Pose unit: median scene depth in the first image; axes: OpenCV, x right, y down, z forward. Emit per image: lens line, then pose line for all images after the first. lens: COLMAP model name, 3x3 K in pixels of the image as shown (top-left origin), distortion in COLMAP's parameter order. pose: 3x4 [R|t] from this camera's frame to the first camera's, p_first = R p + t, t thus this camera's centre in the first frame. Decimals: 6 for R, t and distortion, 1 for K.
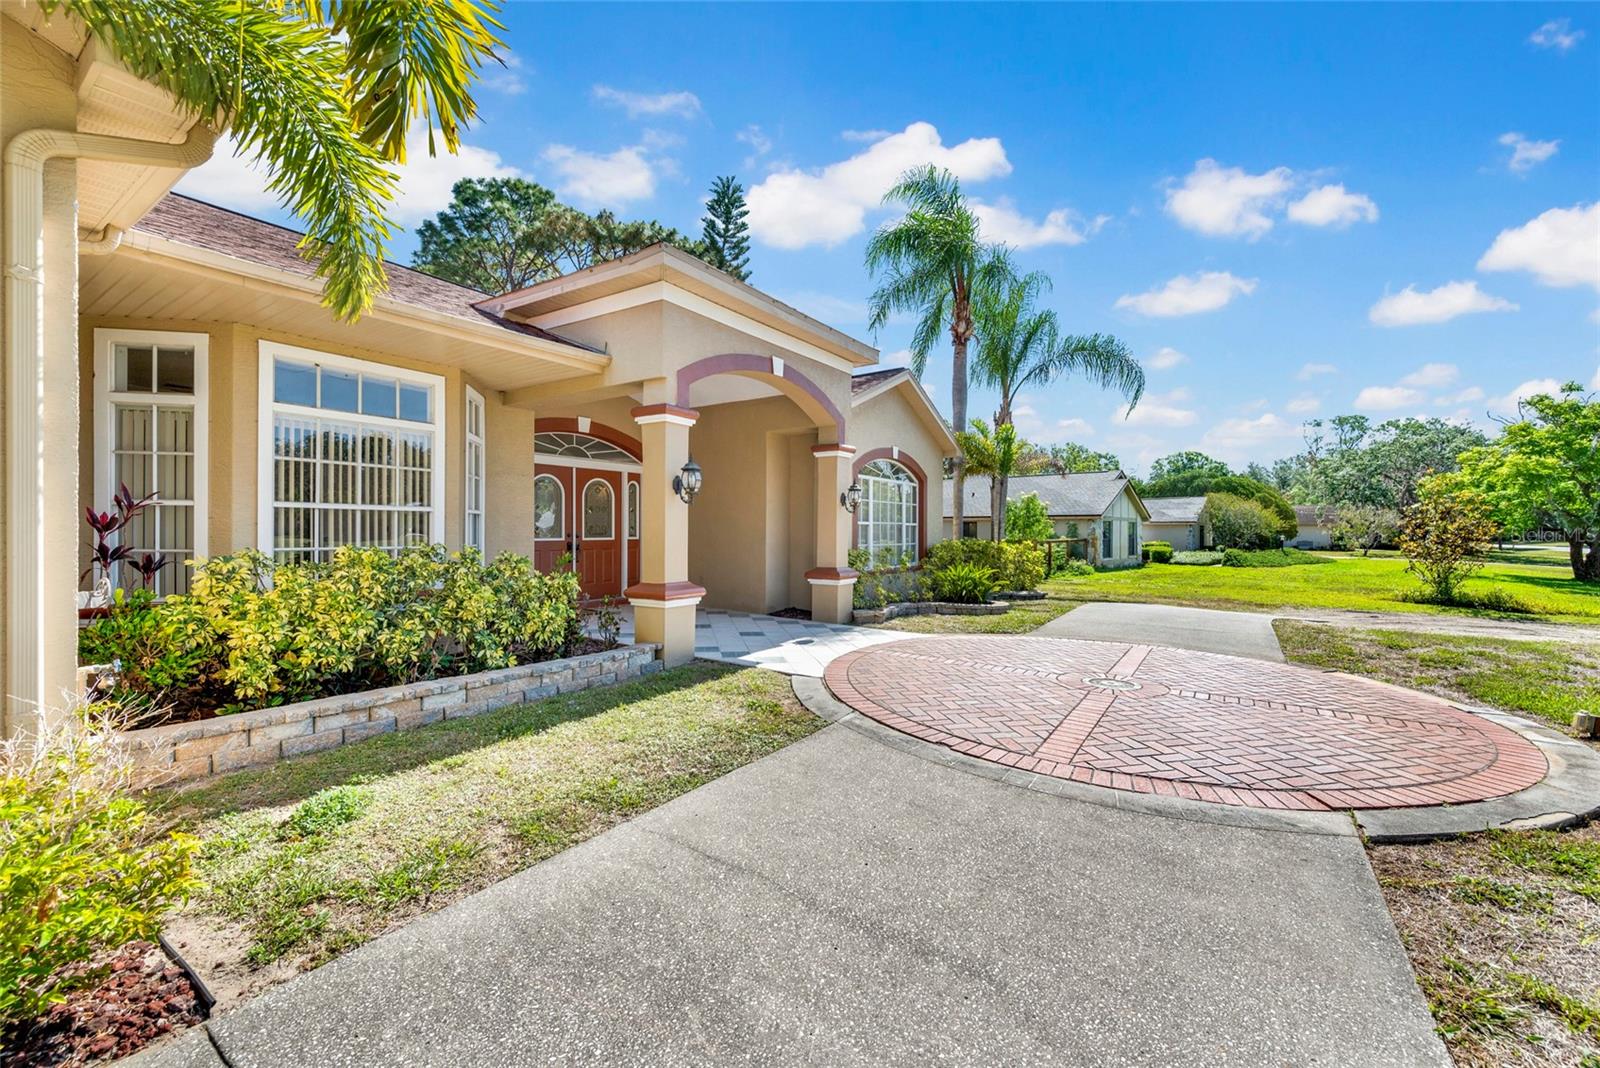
lens RADIAL K [[646.8, 0, 799.1], [0, 646.8, 529.4], [0, 0, 1]] dist [0.000952, 0.000335]
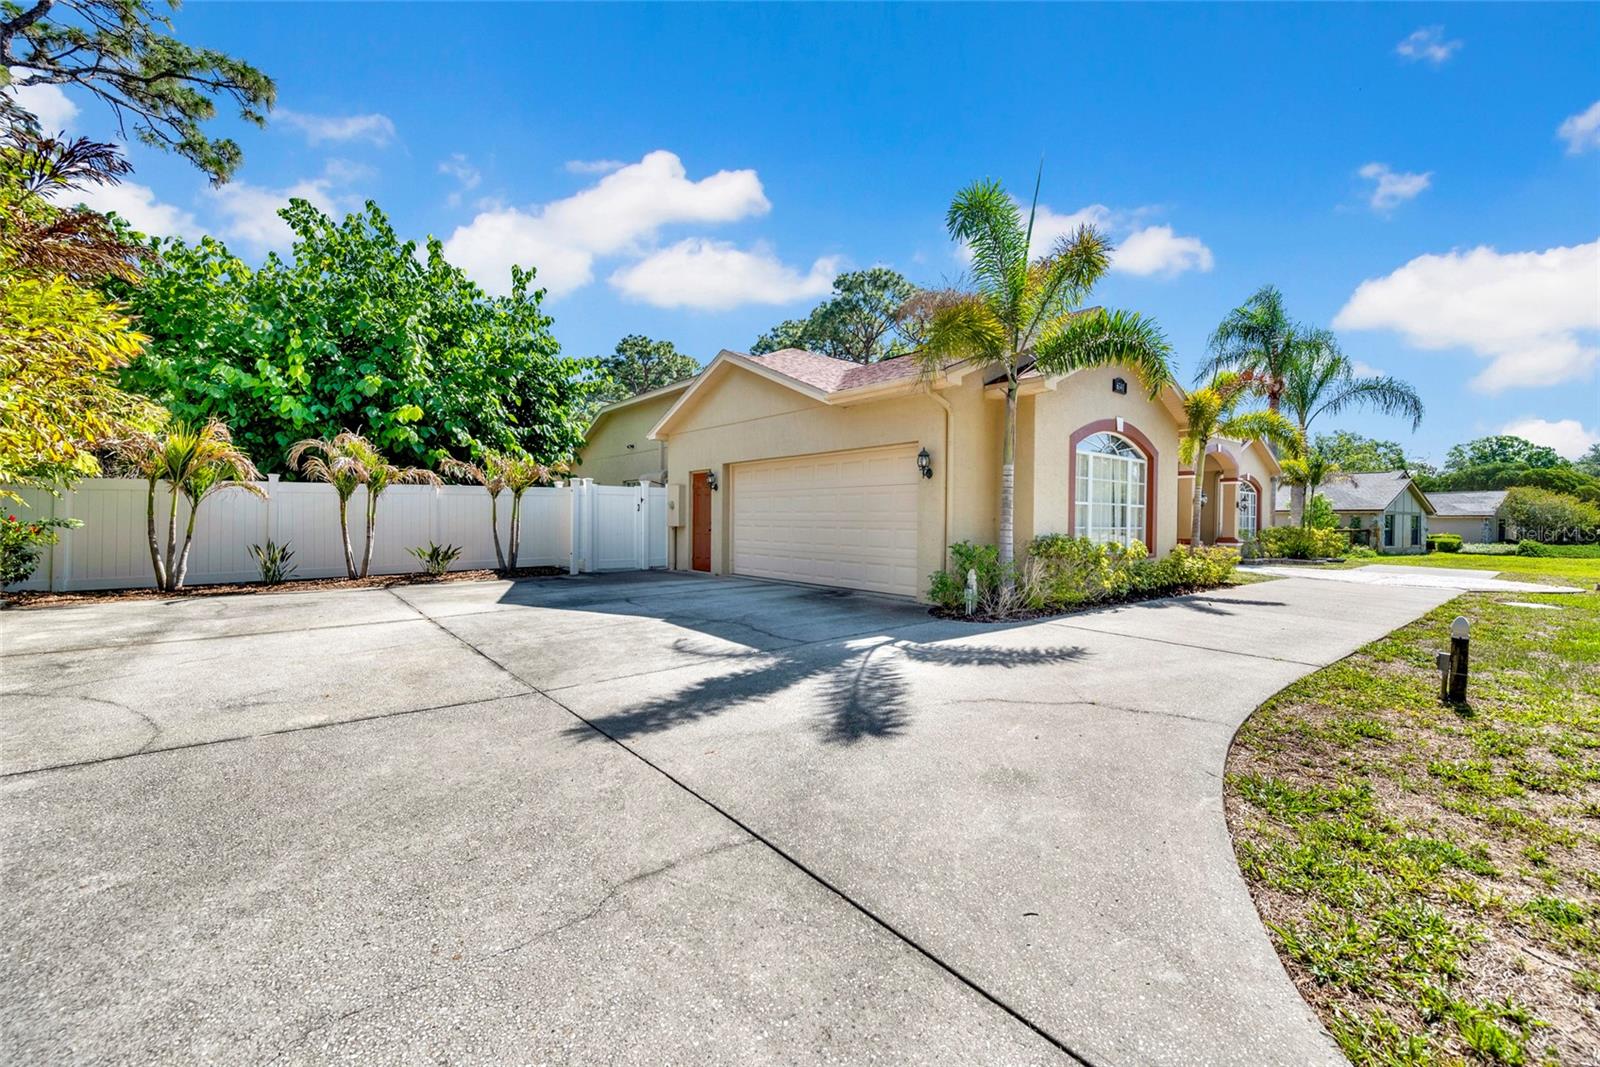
lens RADIAL K [[646.8, 0, 796.7], [0, 646.8, 531.9], [0, 0, 1]] dist [0.000952, 0.000335]
pose [[0.957630, 0.009828, -0.287833, -0.237207], [-0.005348, 0.999852, 0.016346, 0.004933], [0.287952, -0.014114, 0.957541, -0.479348]]
